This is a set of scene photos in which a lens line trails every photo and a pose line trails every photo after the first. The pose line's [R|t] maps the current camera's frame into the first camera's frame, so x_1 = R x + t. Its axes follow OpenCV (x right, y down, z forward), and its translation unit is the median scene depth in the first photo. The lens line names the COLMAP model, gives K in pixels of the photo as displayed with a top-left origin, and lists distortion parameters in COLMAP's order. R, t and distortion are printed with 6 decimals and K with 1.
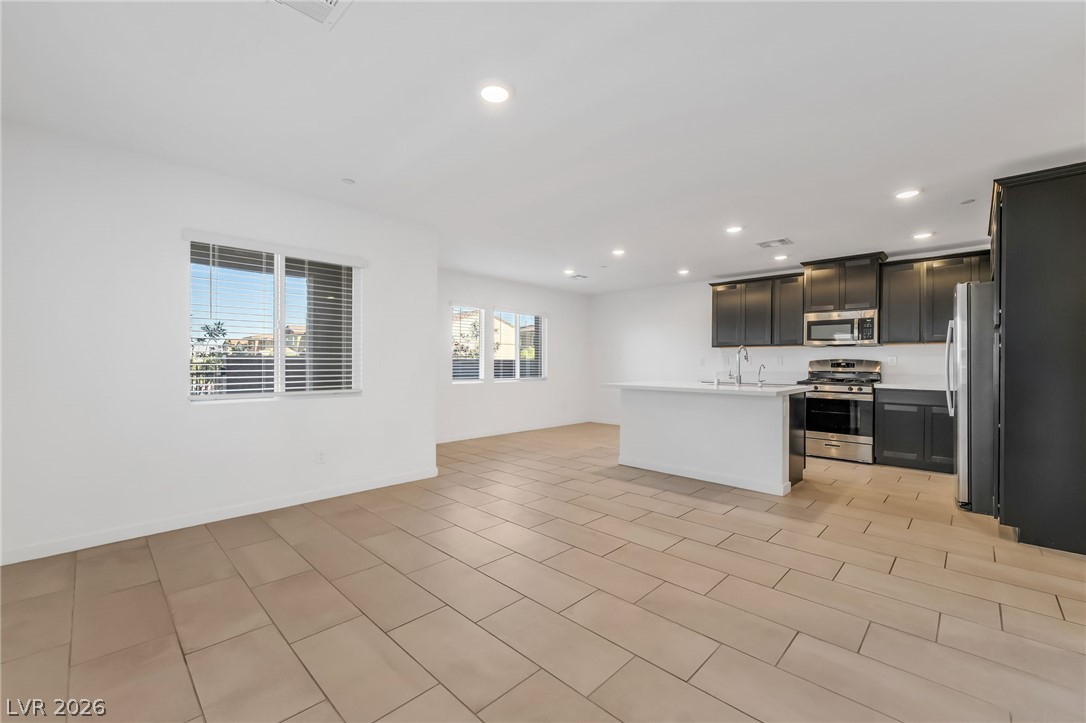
lens RADIAL K [[447.4, 0, 539.2], [0, 447.4, 362.9], [0, 0, 1]] dist [-0.003728, -0.000404]
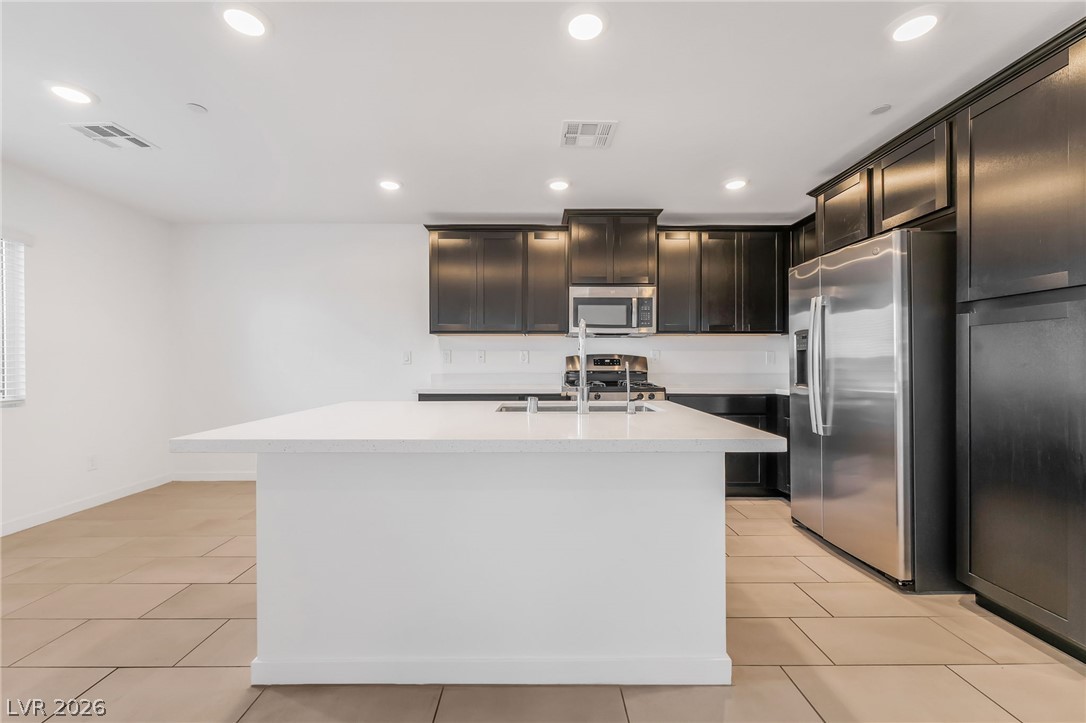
lens RADIAL K [[447.4, 0, 540.6], [0, 447.4, 360.7], [0, 0, 1]] dist [-0.003728, -0.000404]
pose [[0.717171, -0.001909, 0.696895, 0.099380], [0.002940, 0.999996, -0.000286, 0.002141], [-0.696891, 0.002254, 0.717174, 0.585214]]
